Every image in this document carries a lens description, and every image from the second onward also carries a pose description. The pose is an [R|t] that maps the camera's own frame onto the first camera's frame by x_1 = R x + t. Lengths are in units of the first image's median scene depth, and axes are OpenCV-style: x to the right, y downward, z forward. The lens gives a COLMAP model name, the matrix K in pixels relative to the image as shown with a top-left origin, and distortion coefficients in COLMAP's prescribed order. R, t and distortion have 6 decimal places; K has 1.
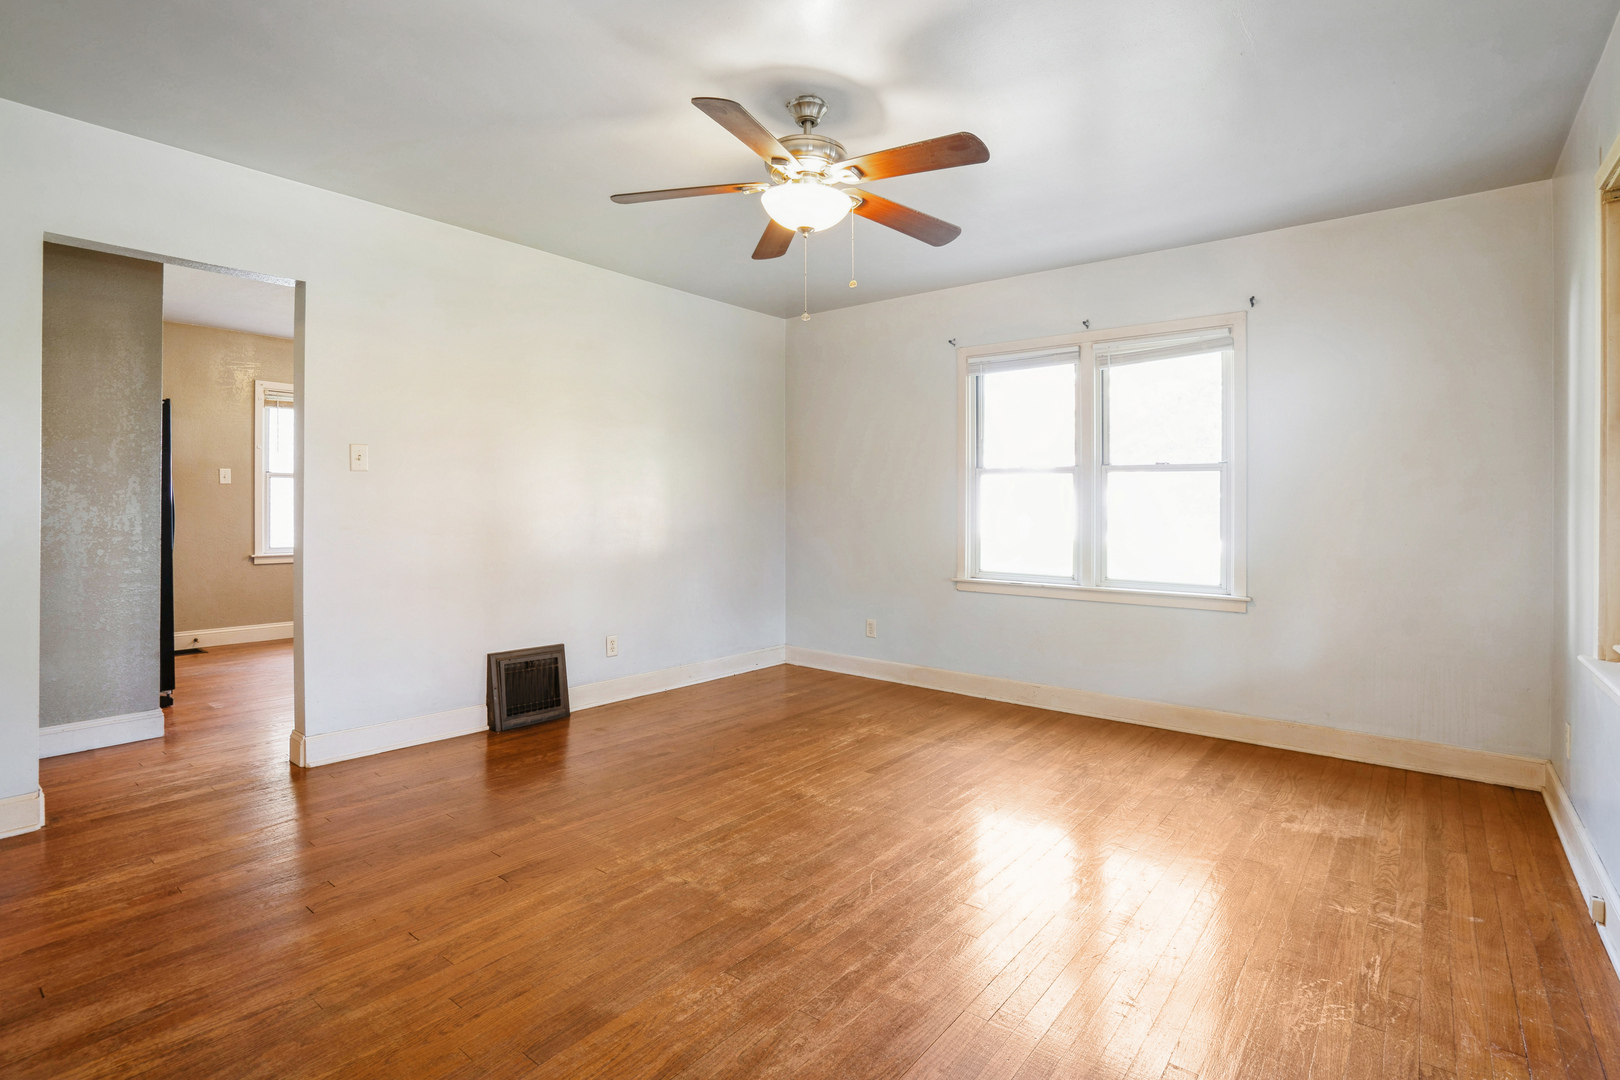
lens RADIAL K [[783.8, 0, 812.5], [0, 783.8, 533.3], [0, 0, 1]] dist [-0.001653, -0.000281]
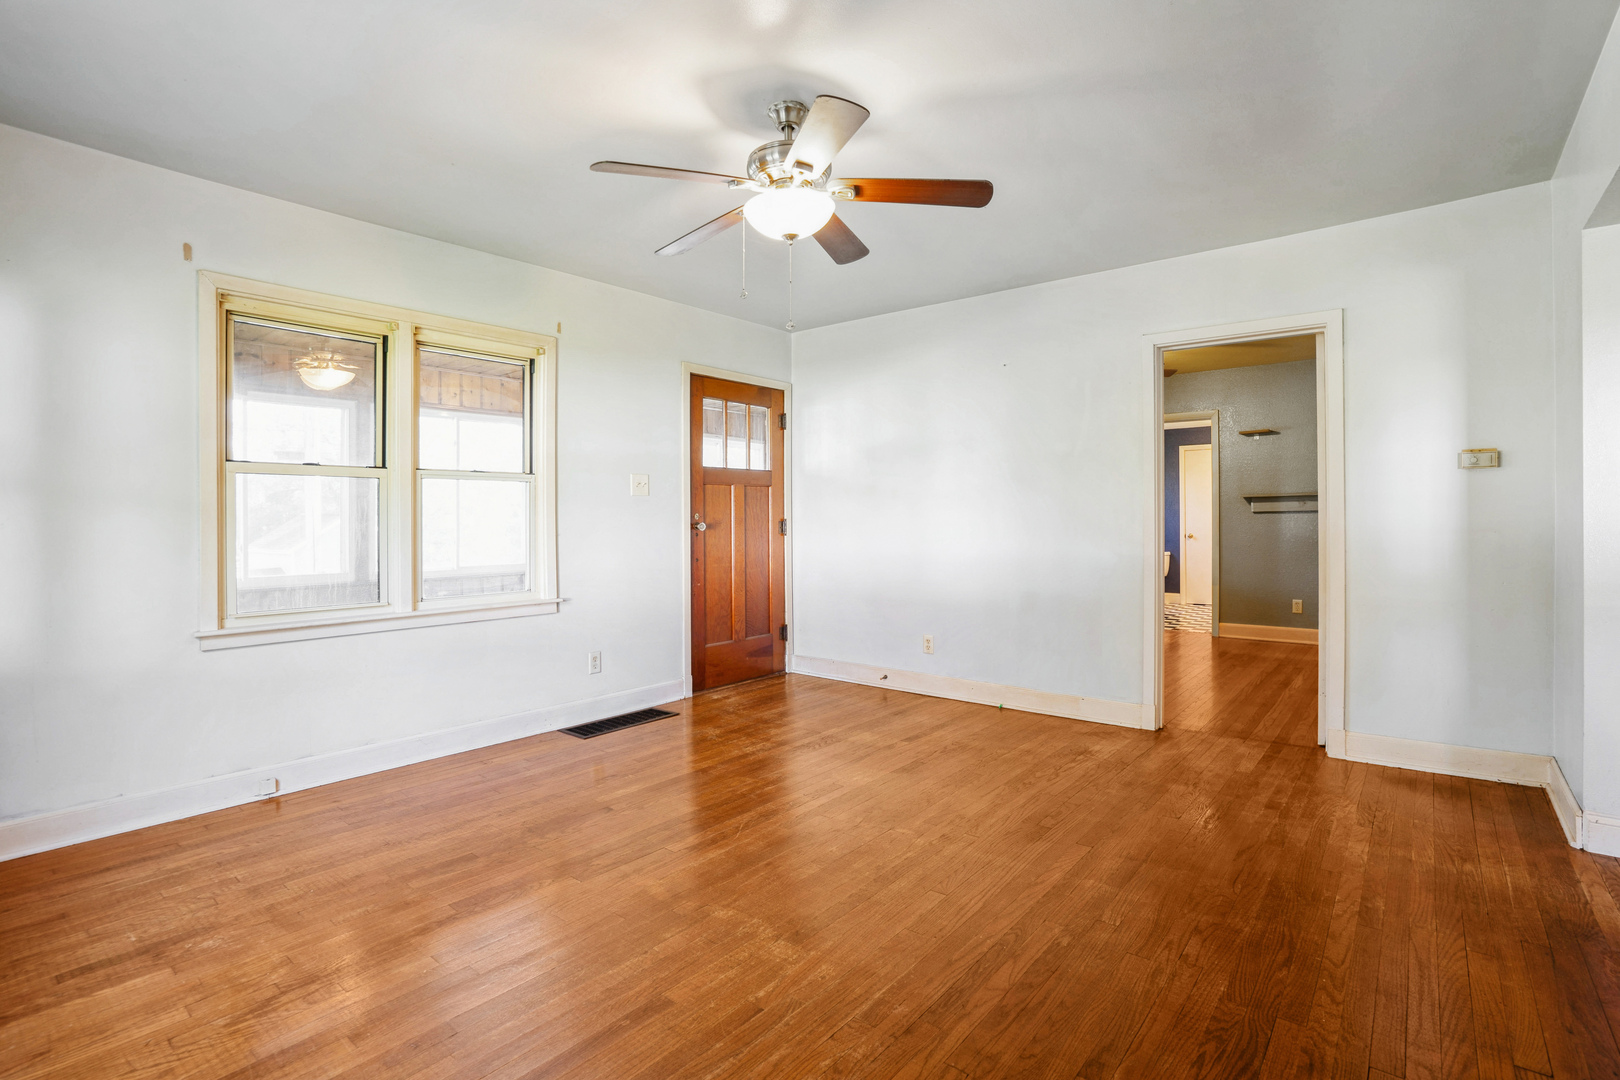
lens RADIAL K [[783.8, 0, 813.6], [0, 783.8, 528.5], [0, 0, 1]] dist [-0.001653, -0.000281]
pose [[-0.999944, 0.000321, 0.010612, -0.039785], [0.000780, 0.999062, 0.043290, -0.054866], [-0.010588, 0.043296, -0.999006, 1.691425]]
